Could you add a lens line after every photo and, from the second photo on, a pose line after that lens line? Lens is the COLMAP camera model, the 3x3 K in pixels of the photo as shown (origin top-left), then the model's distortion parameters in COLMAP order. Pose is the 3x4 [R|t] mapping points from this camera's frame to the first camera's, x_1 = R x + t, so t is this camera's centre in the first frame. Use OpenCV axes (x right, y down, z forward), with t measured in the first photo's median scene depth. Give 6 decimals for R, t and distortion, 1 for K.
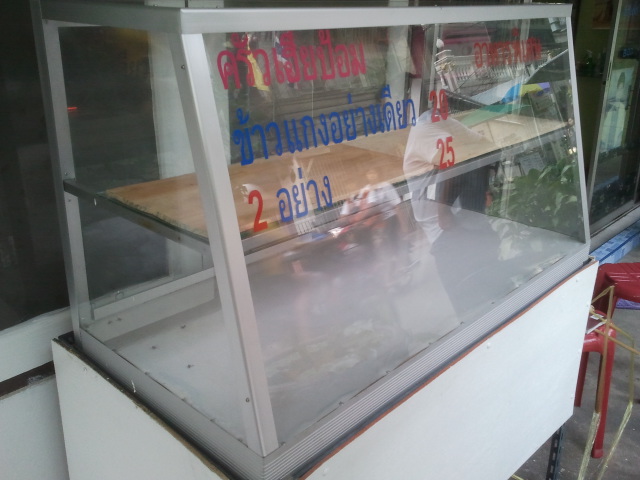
lens RADIAL K [[619.8, 0, 318.3], [0, 619.8, 238.2], [0, 0, 1]] dist [0.085330, -0.196410]
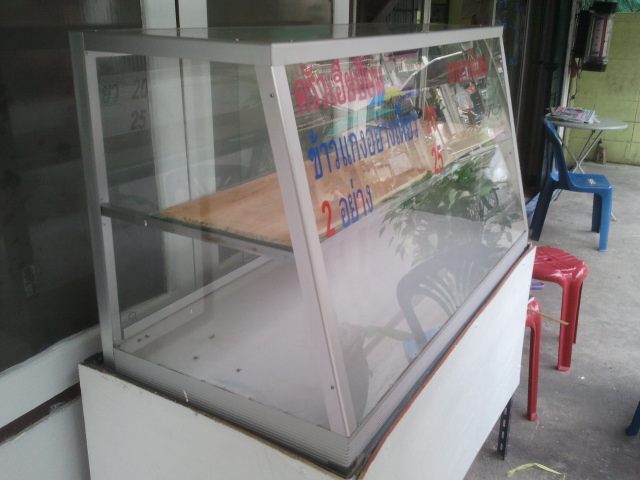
lens RADIAL K [[619.8, 0, 318.3], [0, 619.8, 238.2], [0, 0, 1]] dist [0.085330, -0.196410]
pose [[0.976543, -0.078600, 0.200464, -0.258192], [0.081194, 0.996687, -0.004736, -0.003793], [-0.199428, 0.020901, 0.979690, -0.075356]]
